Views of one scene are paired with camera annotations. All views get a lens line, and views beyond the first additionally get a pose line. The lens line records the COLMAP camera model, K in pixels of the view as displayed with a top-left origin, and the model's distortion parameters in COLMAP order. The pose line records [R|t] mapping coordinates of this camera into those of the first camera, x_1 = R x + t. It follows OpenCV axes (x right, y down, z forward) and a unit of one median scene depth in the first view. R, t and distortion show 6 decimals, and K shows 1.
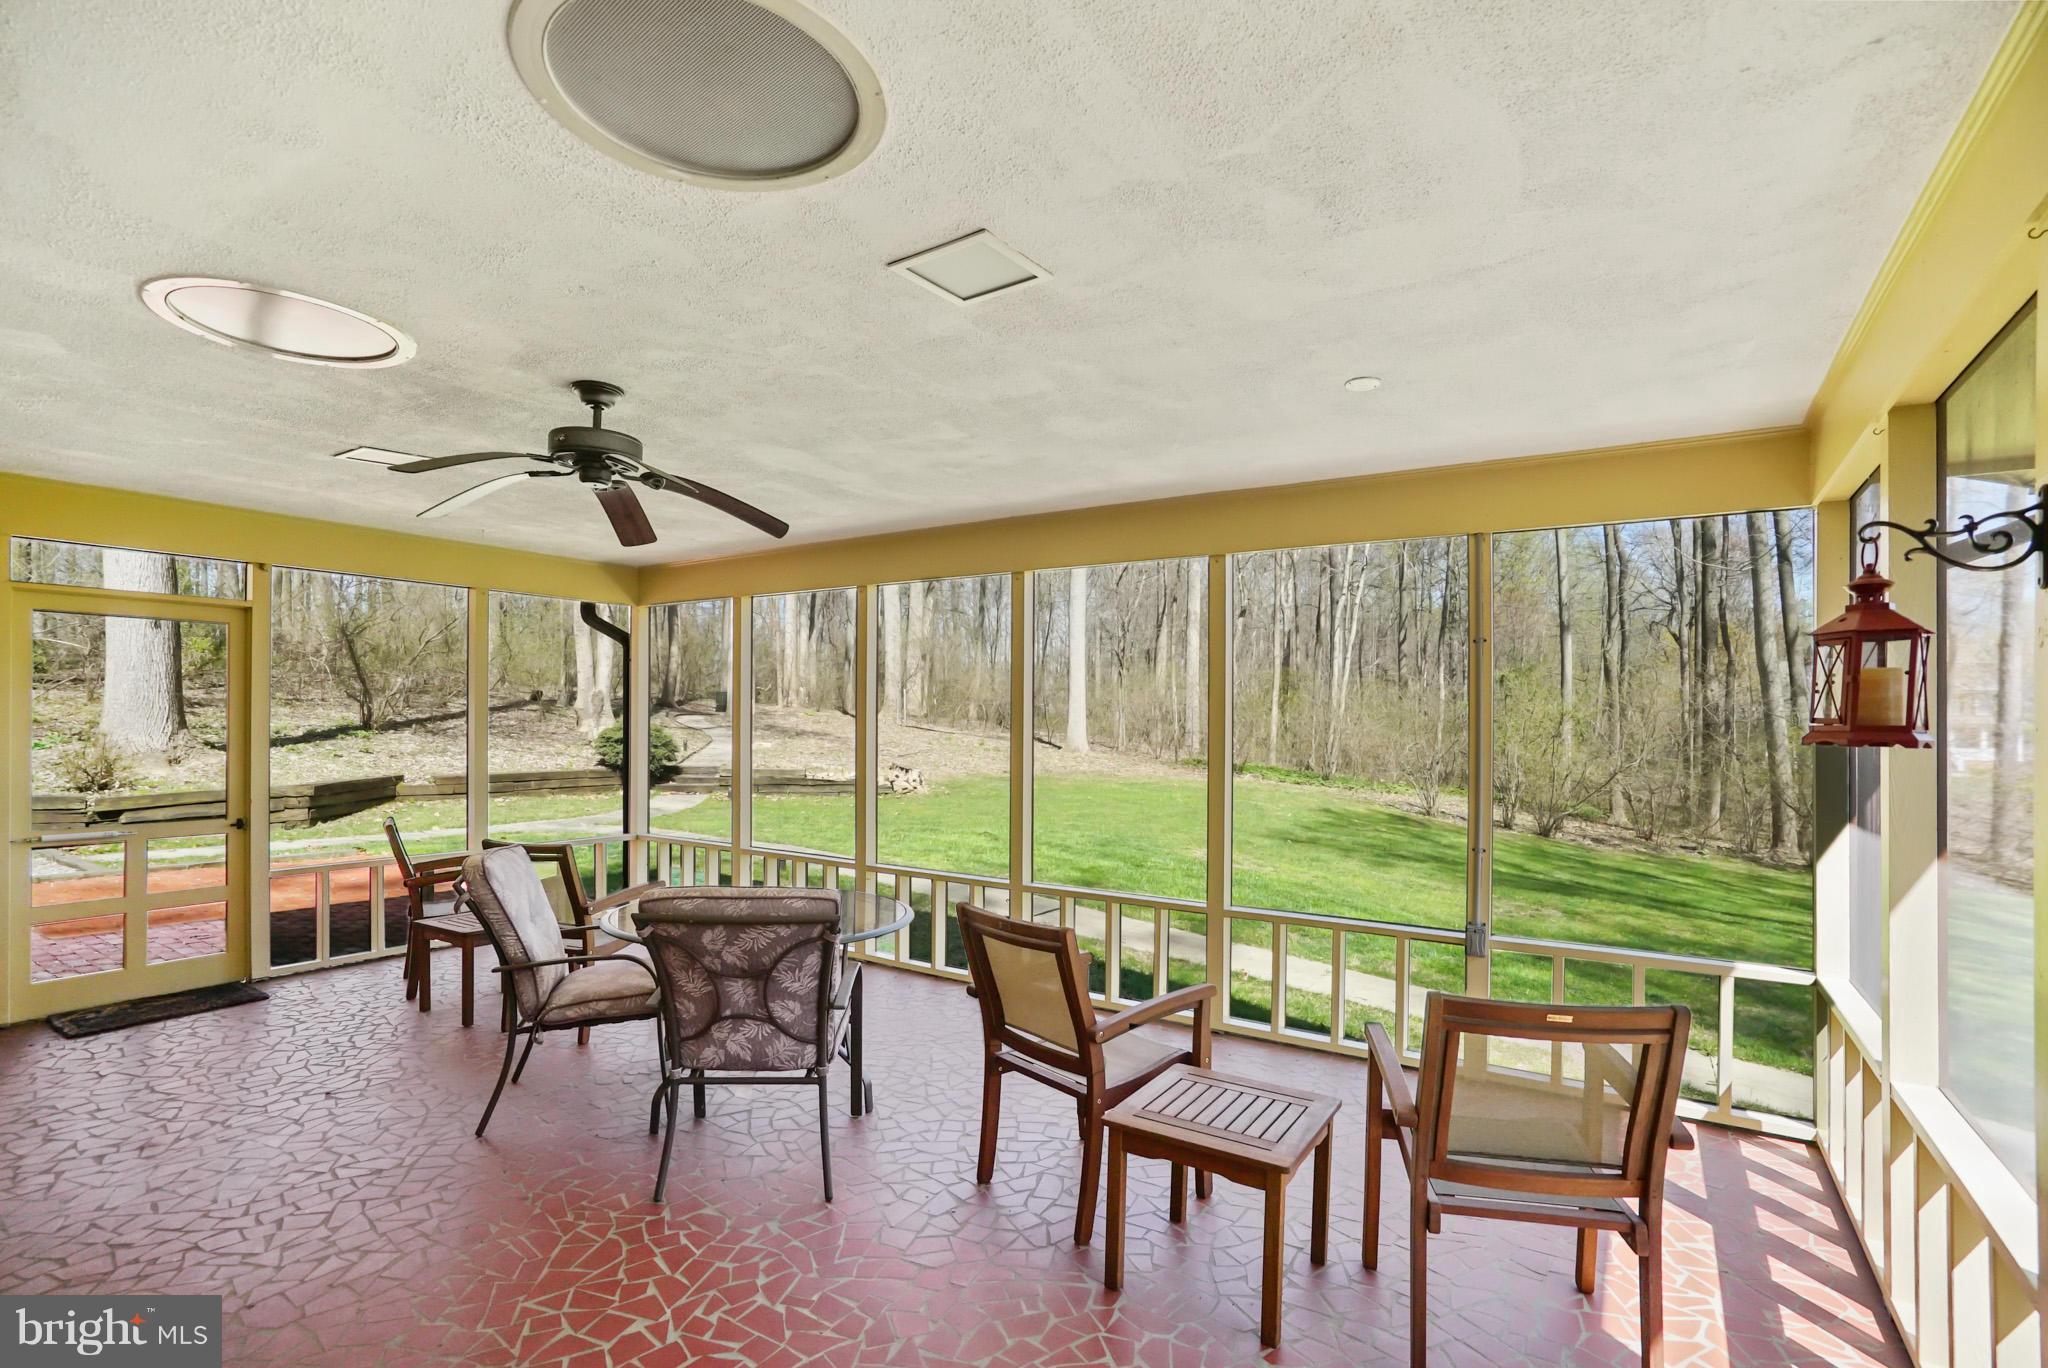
lens RADIAL K [[961.8, 0, 1014.5], [0, 961.8, 719.4], [0, 0, 1]] dist [-0.044655, 0.026436]
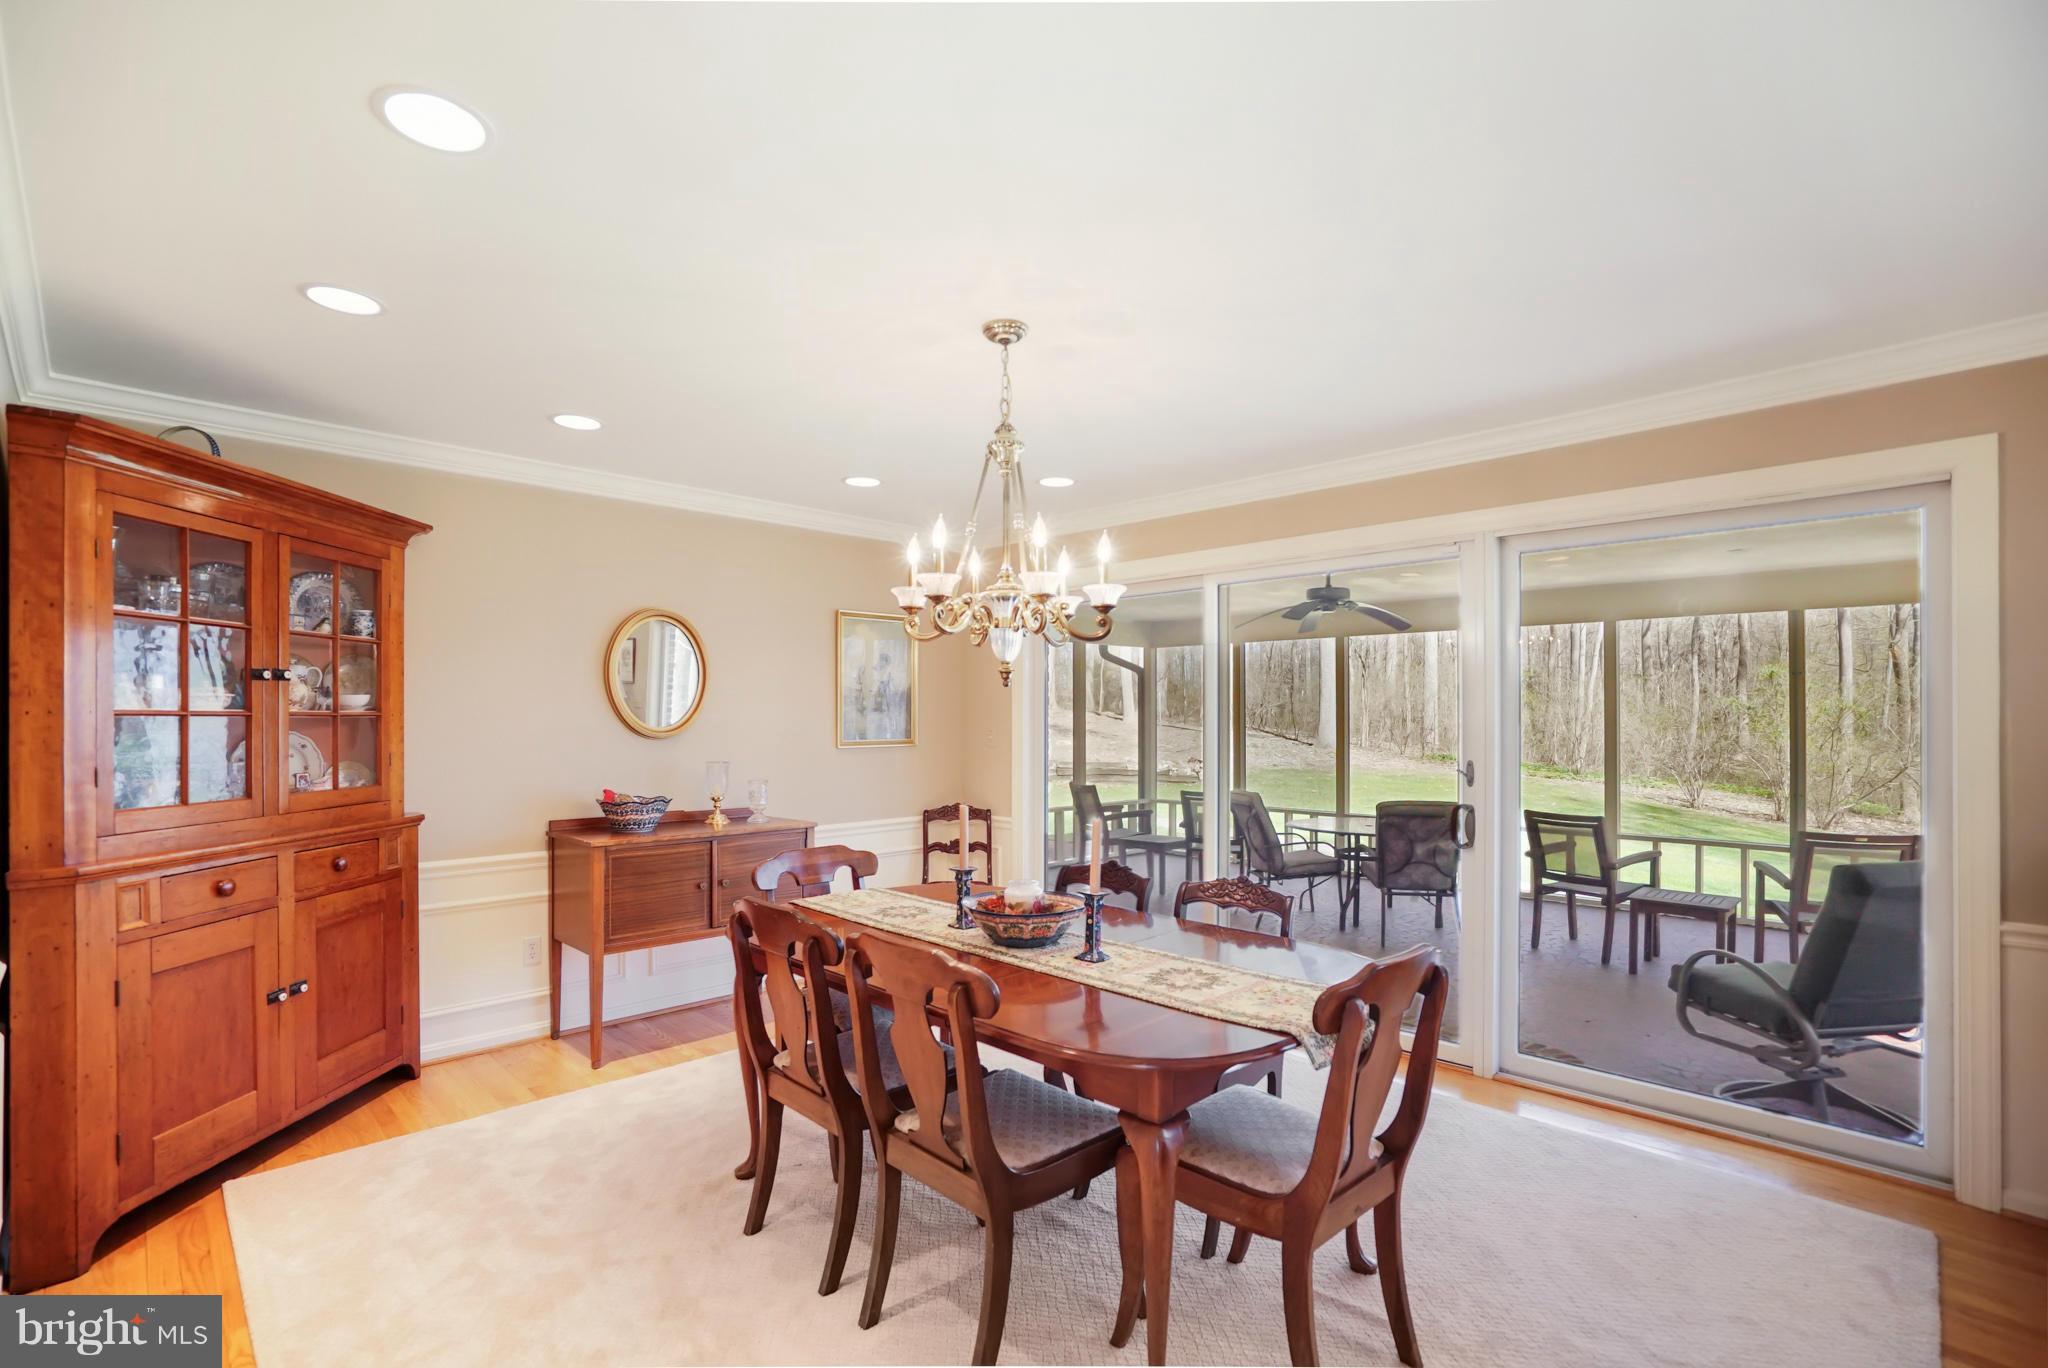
lens RADIAL K [[963.2, 0, 1001.0], [0, 963.2, 706.8], [0, 0, 1]] dist [-0.061593, 0.027453]
pose [[0.978097, -0.009125, -0.207948, -0.660696], [0.006824, 0.999907, -0.011780, -0.016368], [0.208036, 0.010103, 0.978069, -1.120200]]
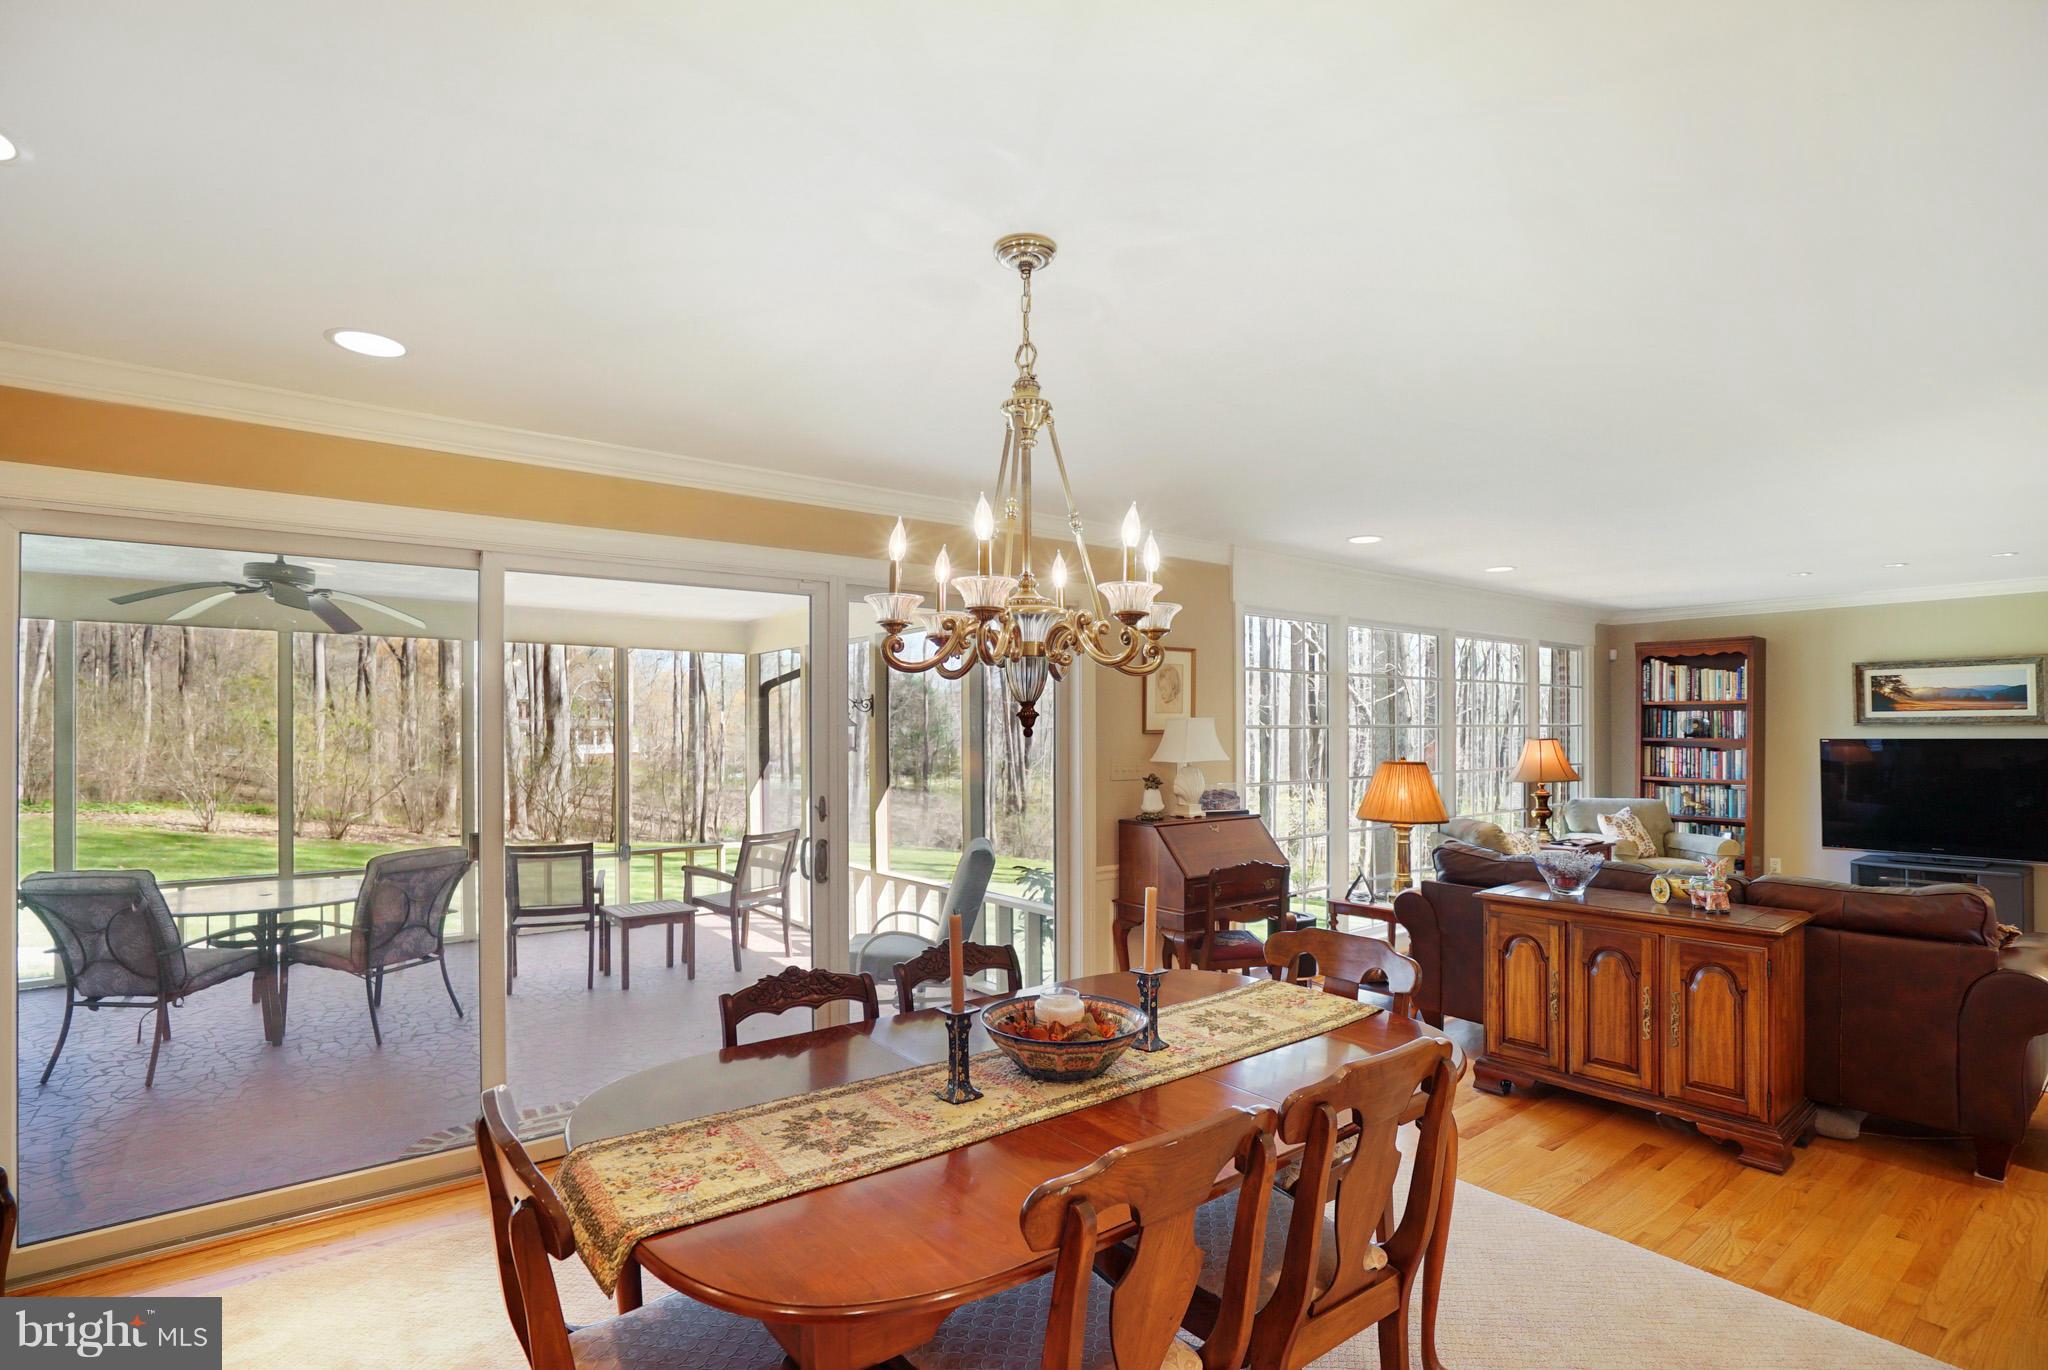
lens RADIAL K [[977.9, 0, 996.2], [0, 977.9, 720.6], [0, 0, 1]] dist [-0.046232, 0.014044]
pose [[0.319378, 0.003654, 0.947620, -1.400149], [0.001299, 0.999990, -0.004293, -0.047047], [-0.947626, 0.002602, 0.319370, -0.494353]]
